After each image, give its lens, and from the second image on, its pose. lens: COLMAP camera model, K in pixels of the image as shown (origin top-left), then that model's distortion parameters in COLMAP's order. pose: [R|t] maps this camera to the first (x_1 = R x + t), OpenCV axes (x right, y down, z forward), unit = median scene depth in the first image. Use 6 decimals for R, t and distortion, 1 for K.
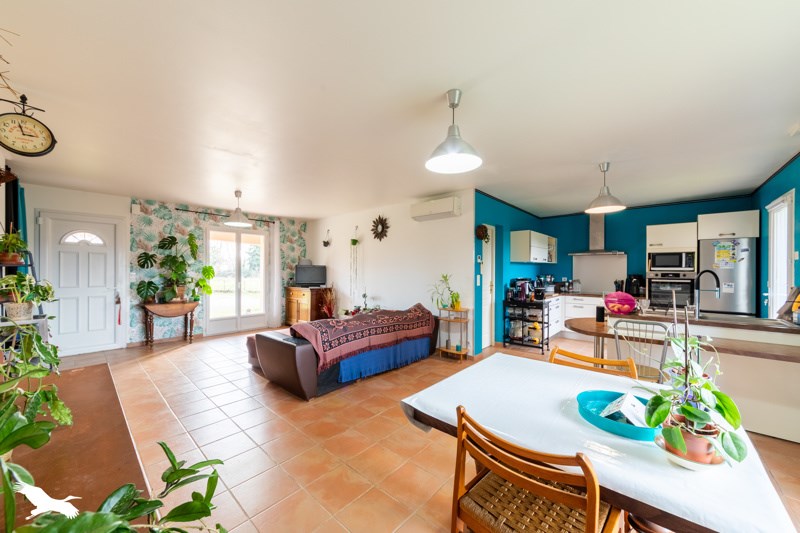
lens RADIAL K [[297.4, 0, 404.1], [0, 297.4, 272.4], [0, 0, 1]] dist [-0.003784, -0.000142]
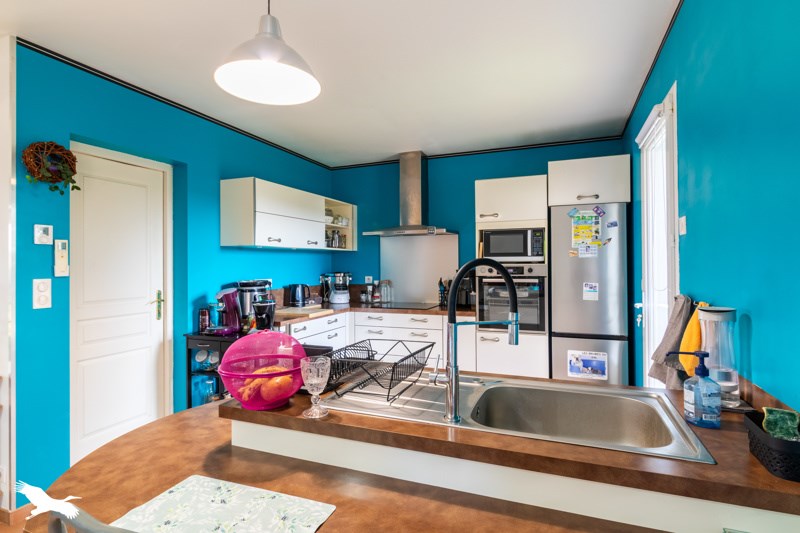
lens RADIAL K [[408.4, 0, 397.2], [0, 408.4, 262.1], [0, 0, 1]] dist [0.004054, 0.000094]
pose [[0.948083, -0.010549, 0.317848, 0.467093], [0.014307, 0.999853, -0.009492, -0.001565], [-0.317701, 0.013547, 0.948094, 0.356062]]
